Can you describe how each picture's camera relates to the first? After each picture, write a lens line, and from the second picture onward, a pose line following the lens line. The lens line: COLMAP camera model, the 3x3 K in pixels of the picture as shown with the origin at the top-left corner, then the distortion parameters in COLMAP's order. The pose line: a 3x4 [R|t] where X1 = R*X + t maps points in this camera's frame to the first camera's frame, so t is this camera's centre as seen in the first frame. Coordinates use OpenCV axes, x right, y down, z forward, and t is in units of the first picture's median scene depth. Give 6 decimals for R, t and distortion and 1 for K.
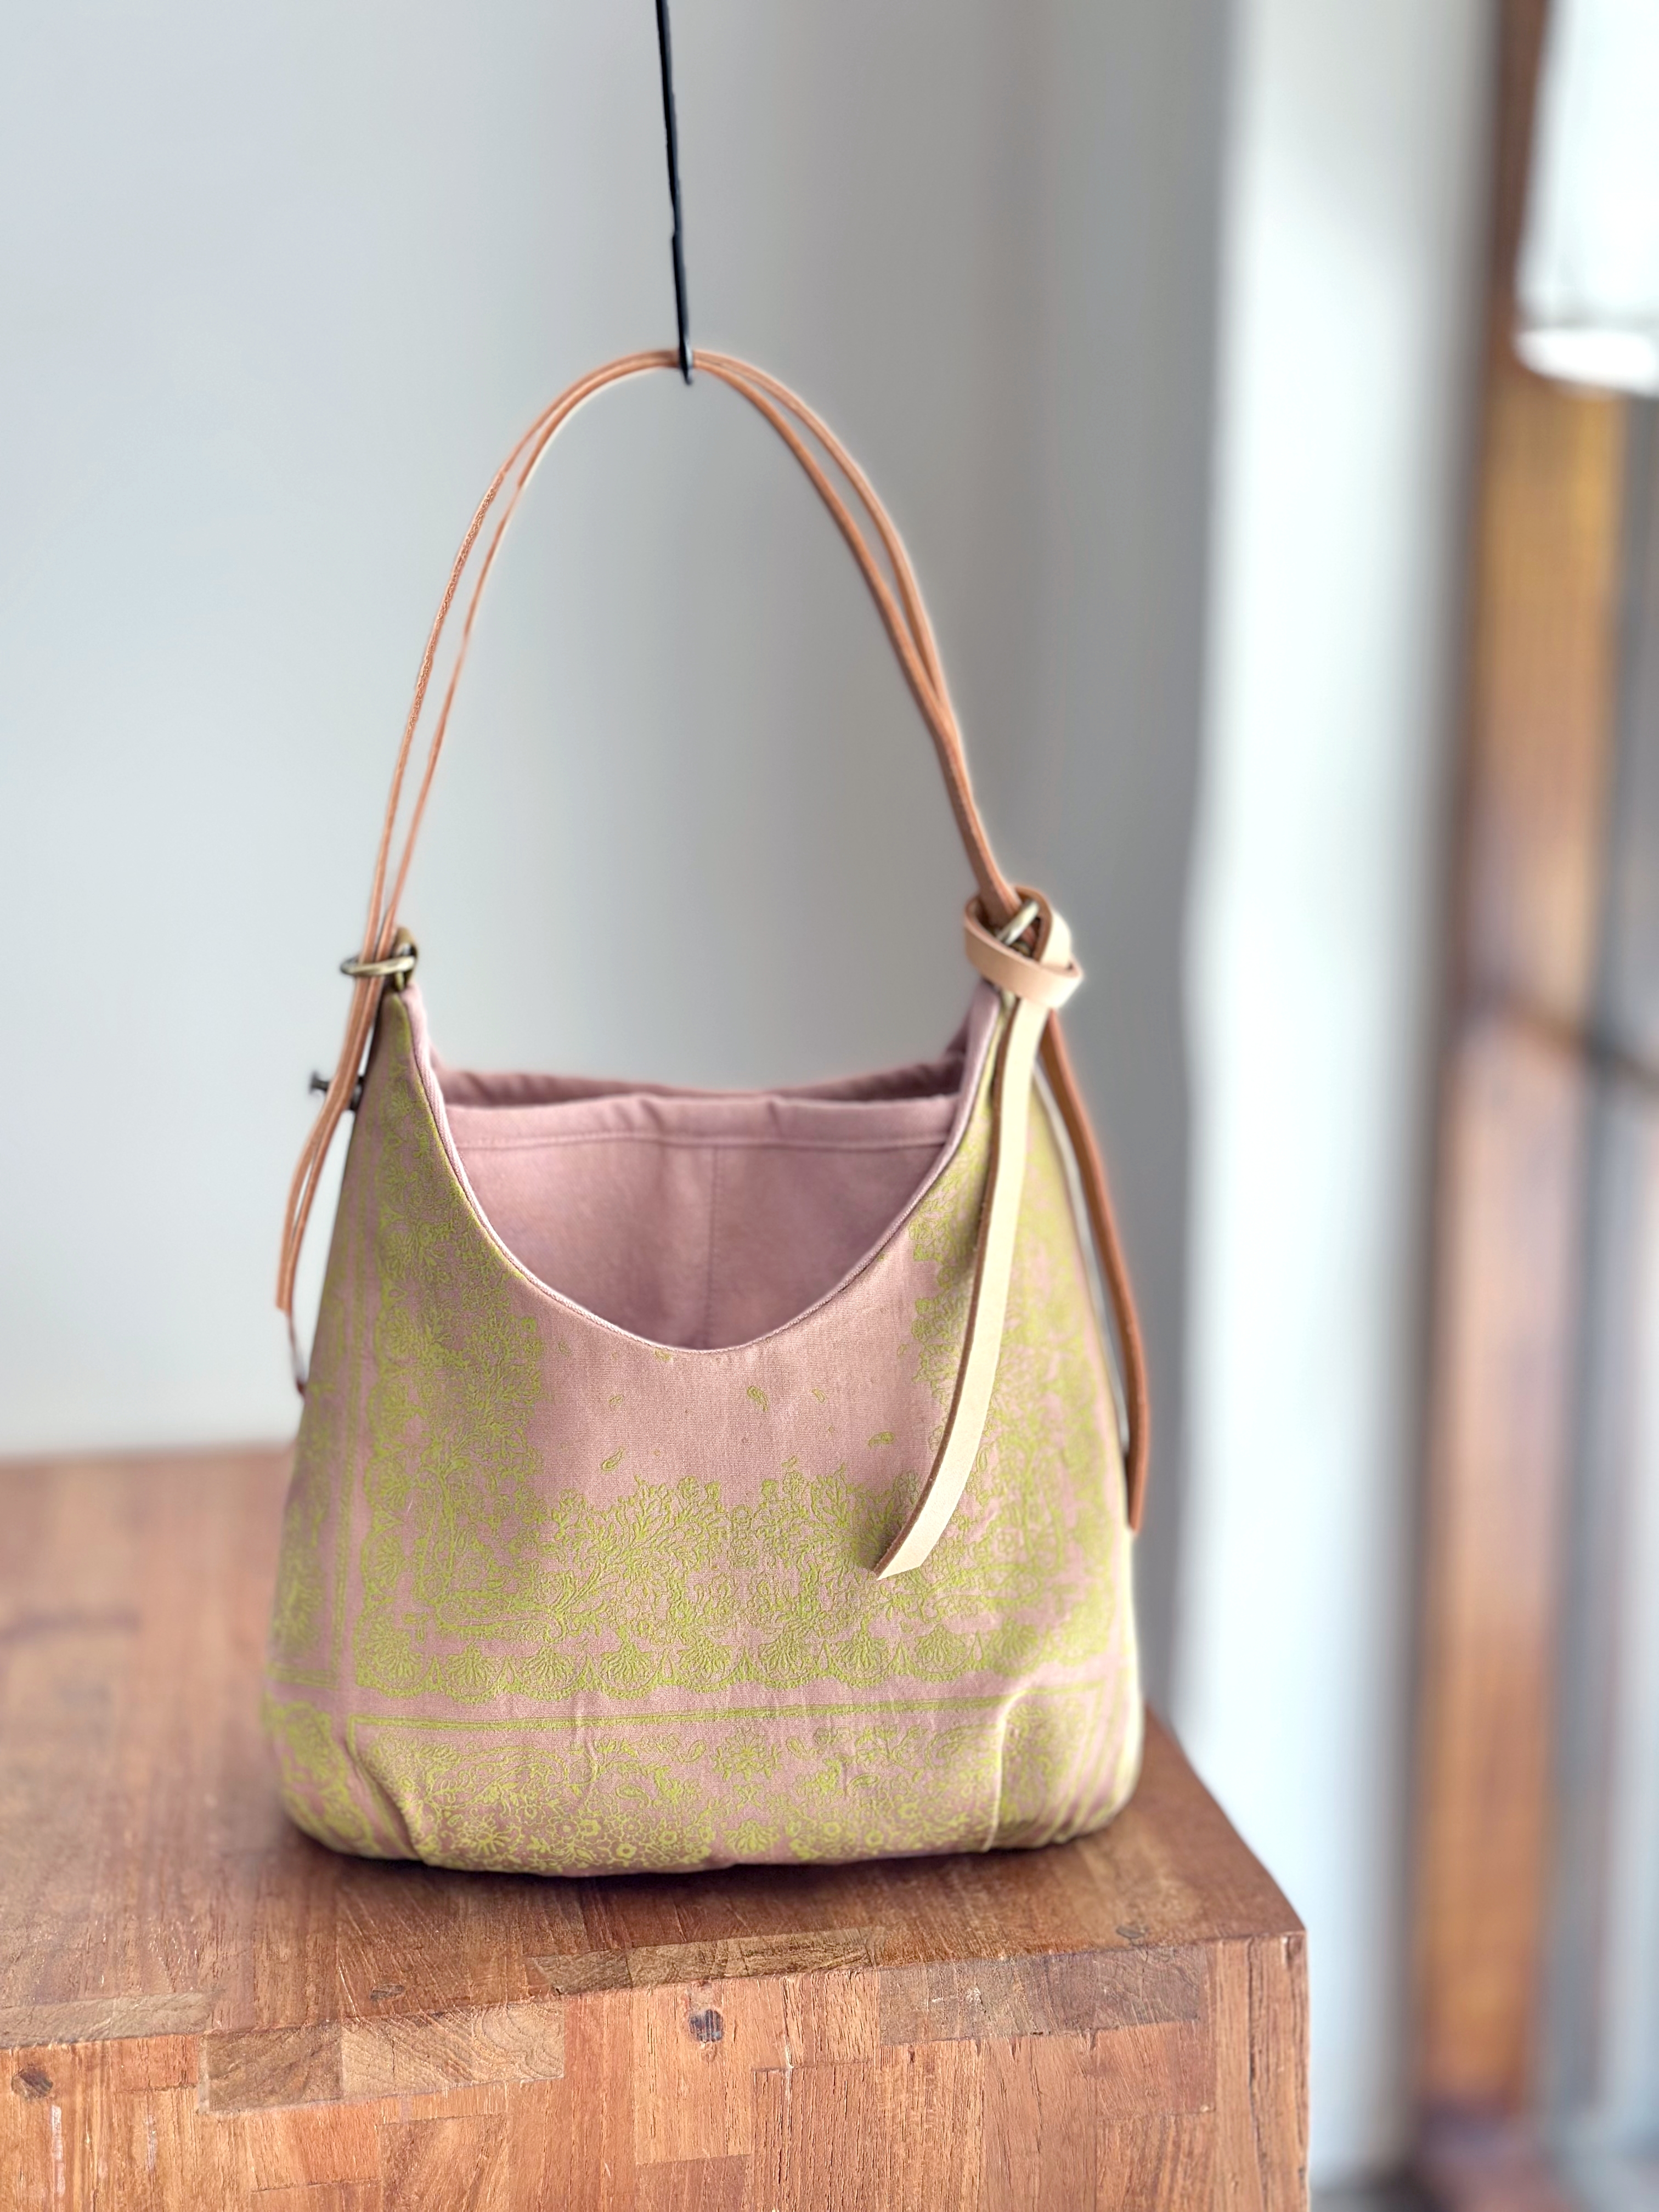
lens RADIAL K [[3175.8, 0, 827.9], [0, 3175.8, 1083.2], [0, 0, 1]] dist [0.089115, 0.000000]
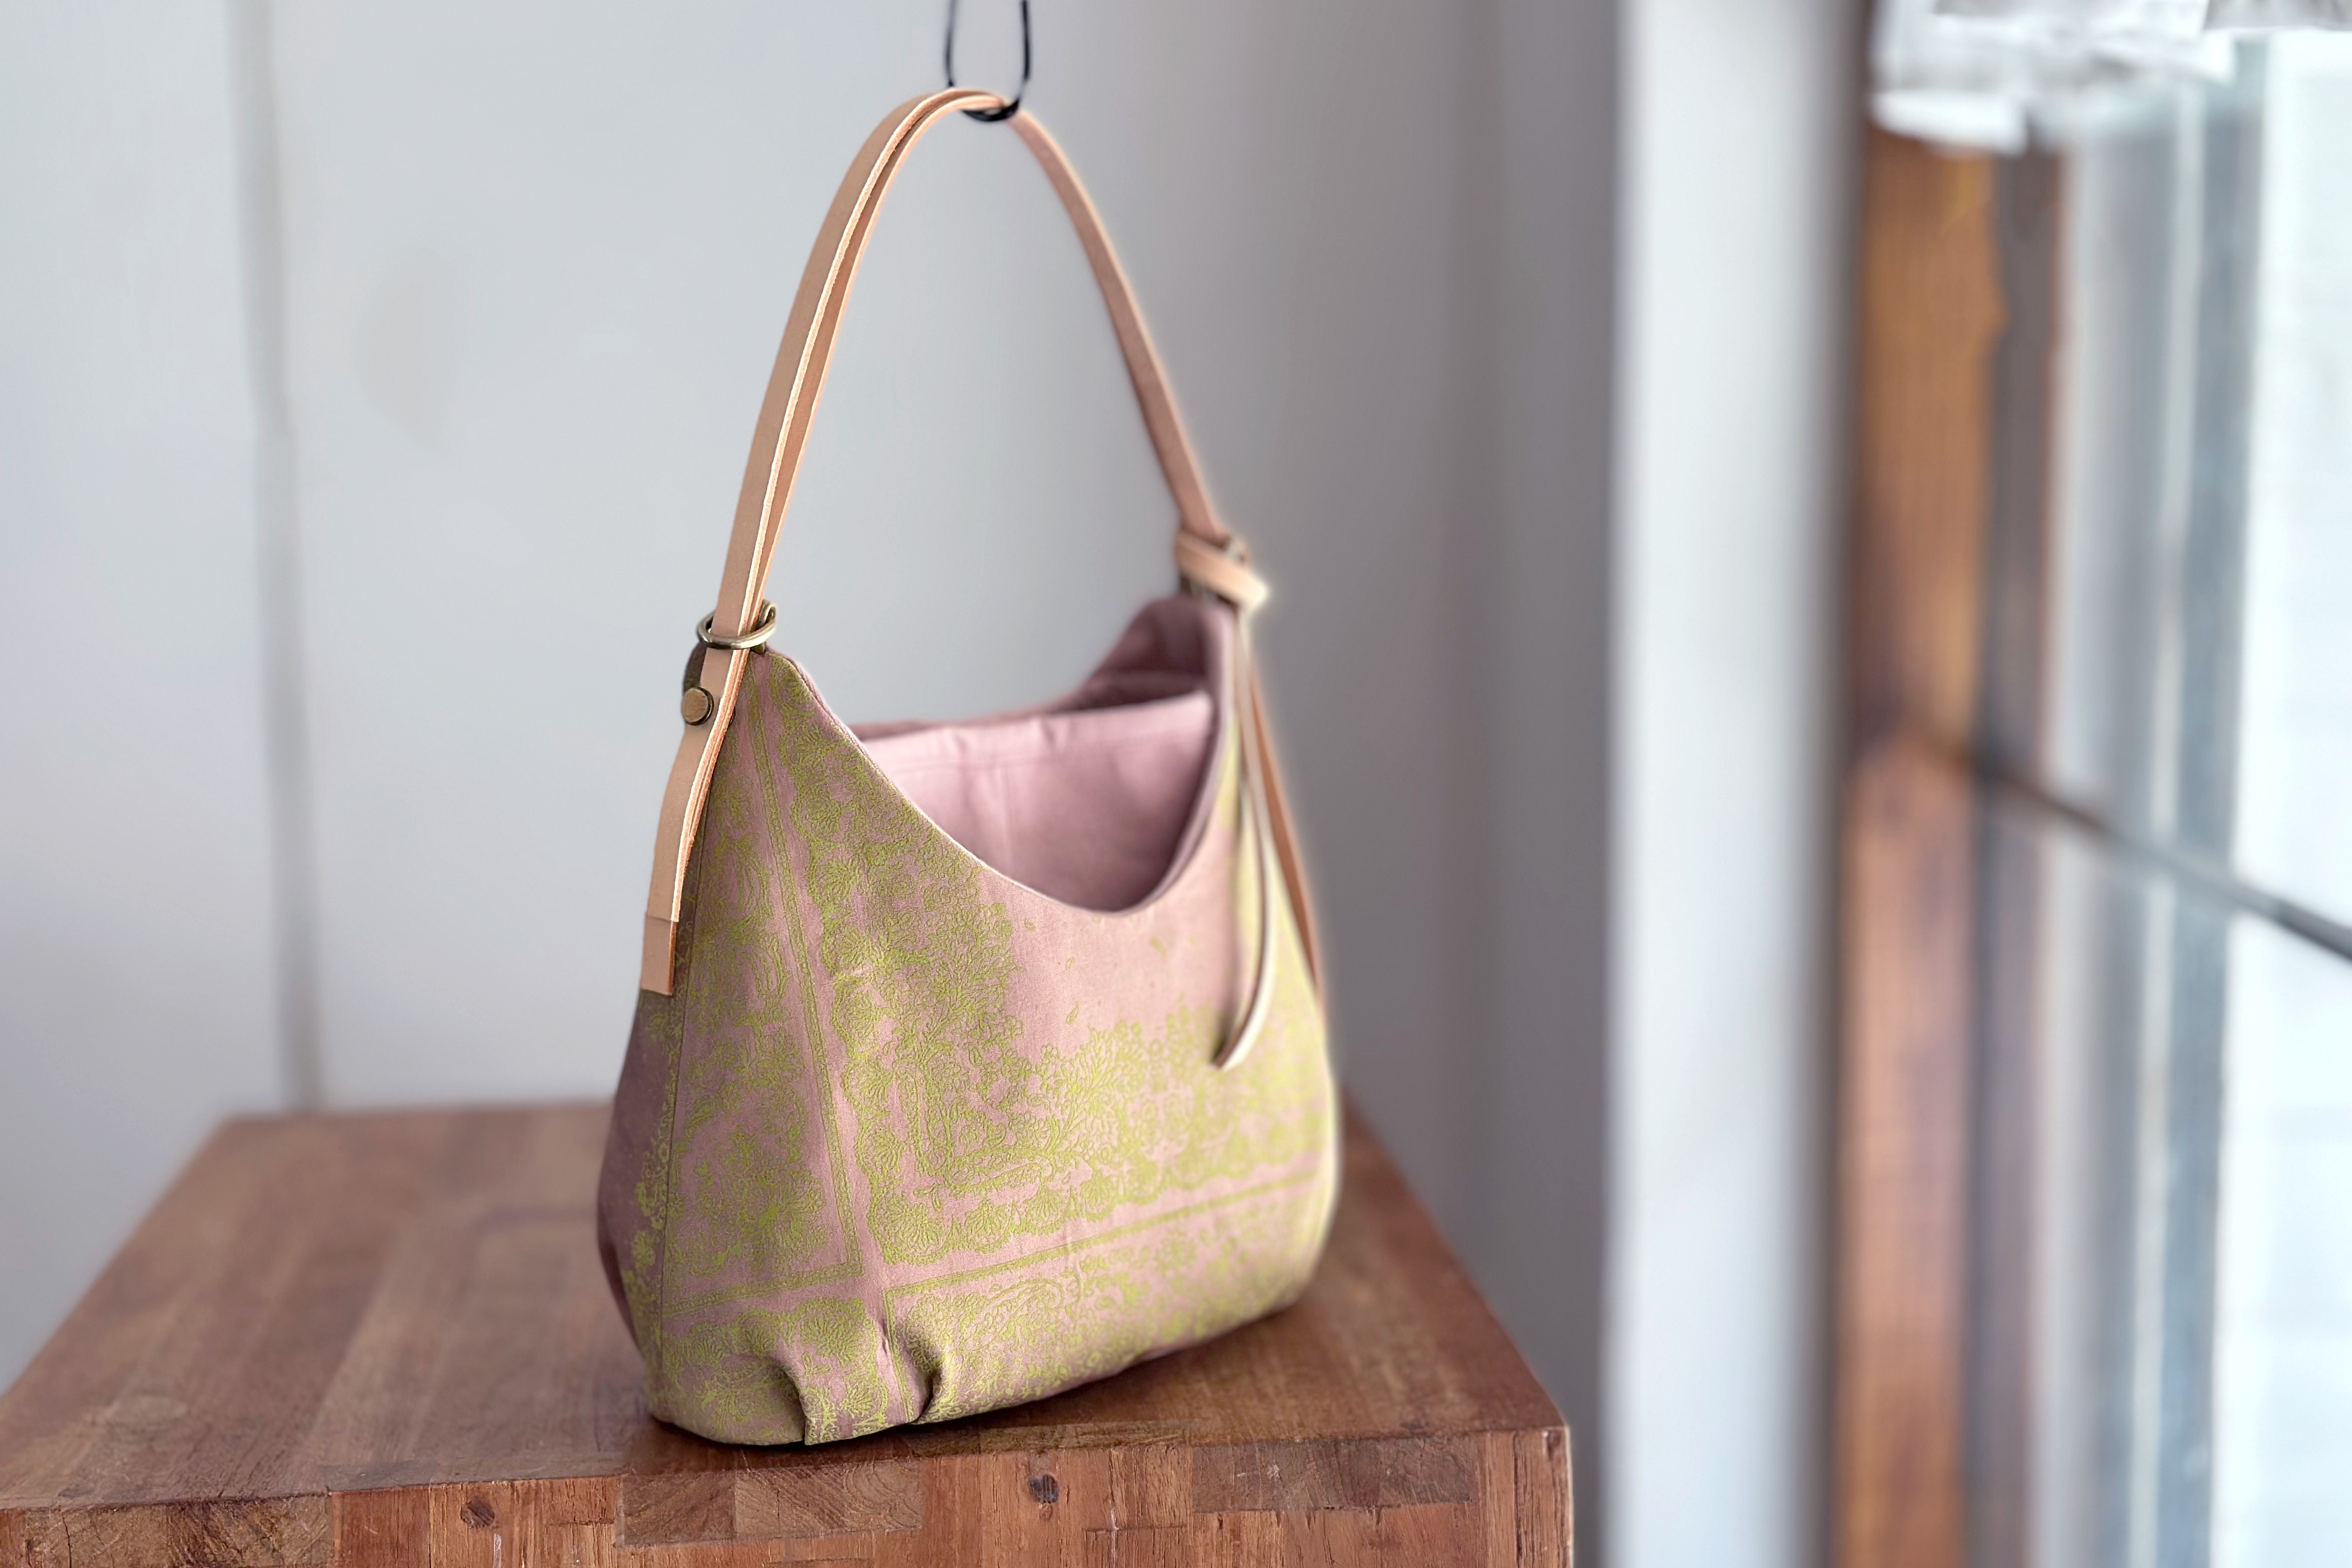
lens RADIAL K [[3381.3, 0, 1196.7], [0, 3381.3, 750.8], [0, 0, 1]] dist [0.096620, 0.000000]
pose [[0.997445, 0.000078, -0.071444, 0.105939], [-0.004645, 0.997954, -0.063768, 0.100948], [0.071293, 0.063937, 0.995404, -0.254515]]
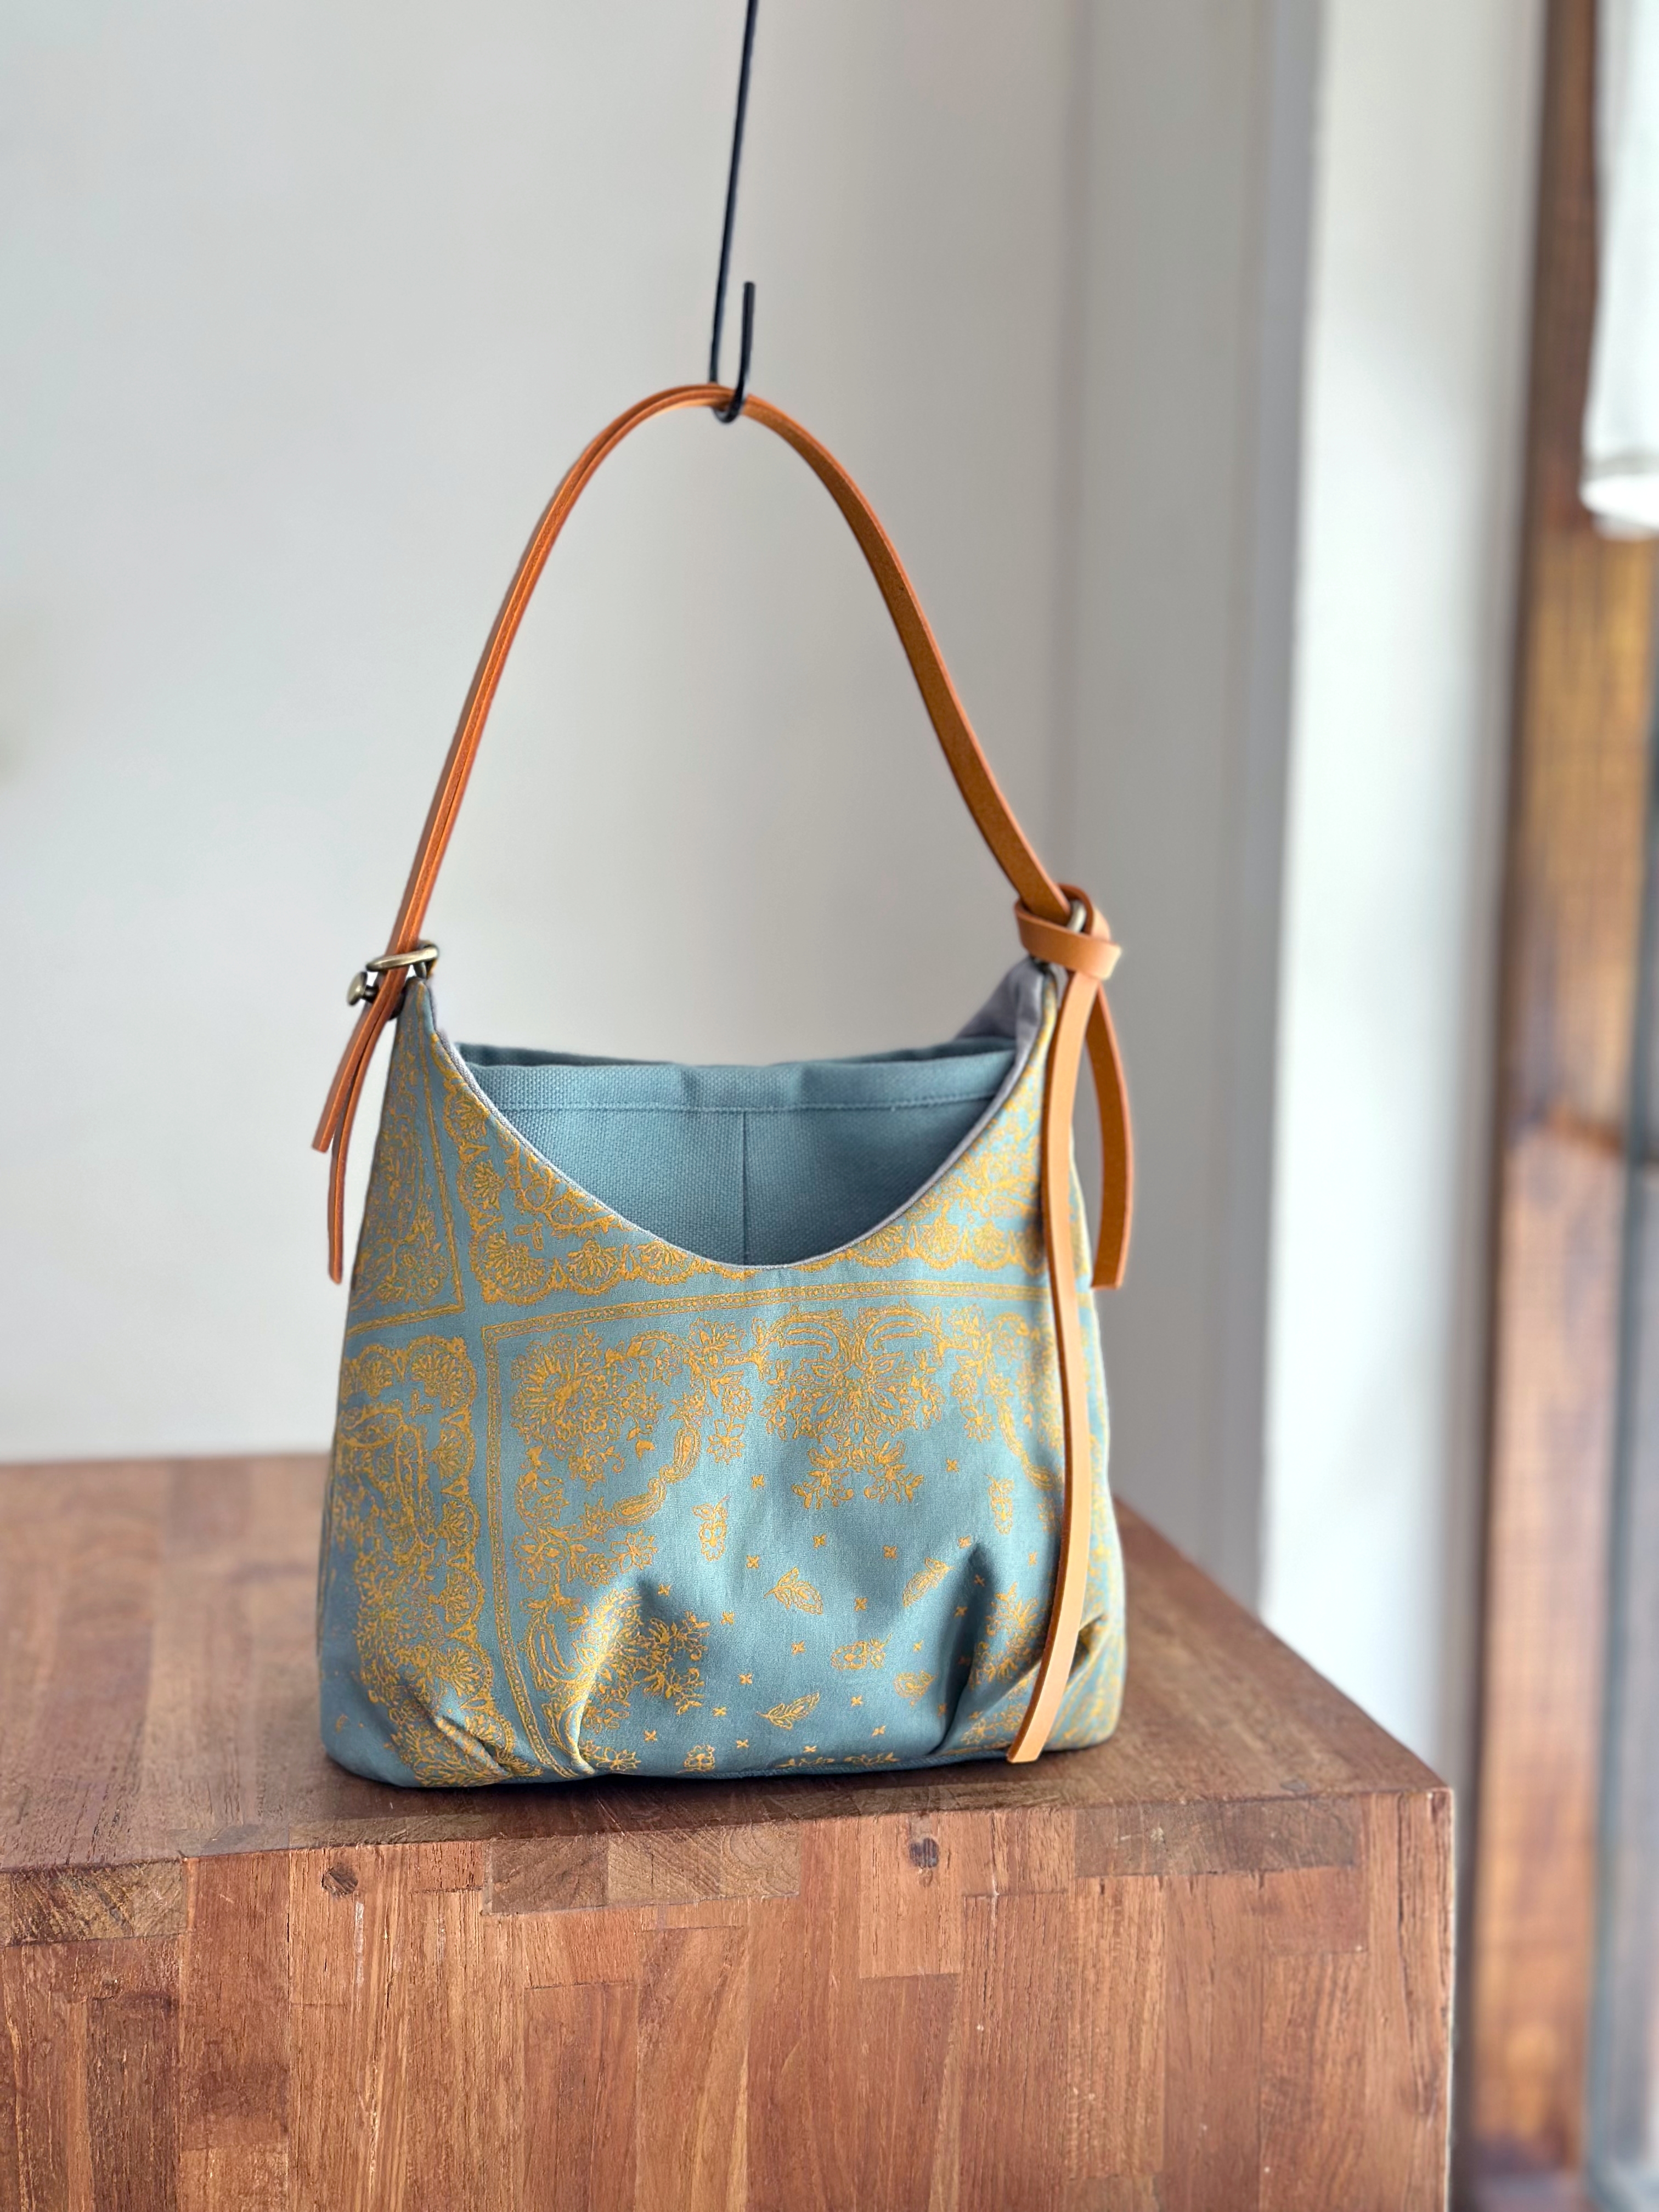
lens RADIAL K [[3175.8, 0, 816.4], [0, 3175.8, 1091.4], [0, 0, 1]] dist [0.089115, 0.000000]
pose [[0.999813, 0.013868, 0.013463, -0.093270], [-0.012675, 0.996297, -0.085034, 0.120823], [-0.014592, 0.084847, 0.996287, -0.142825]]
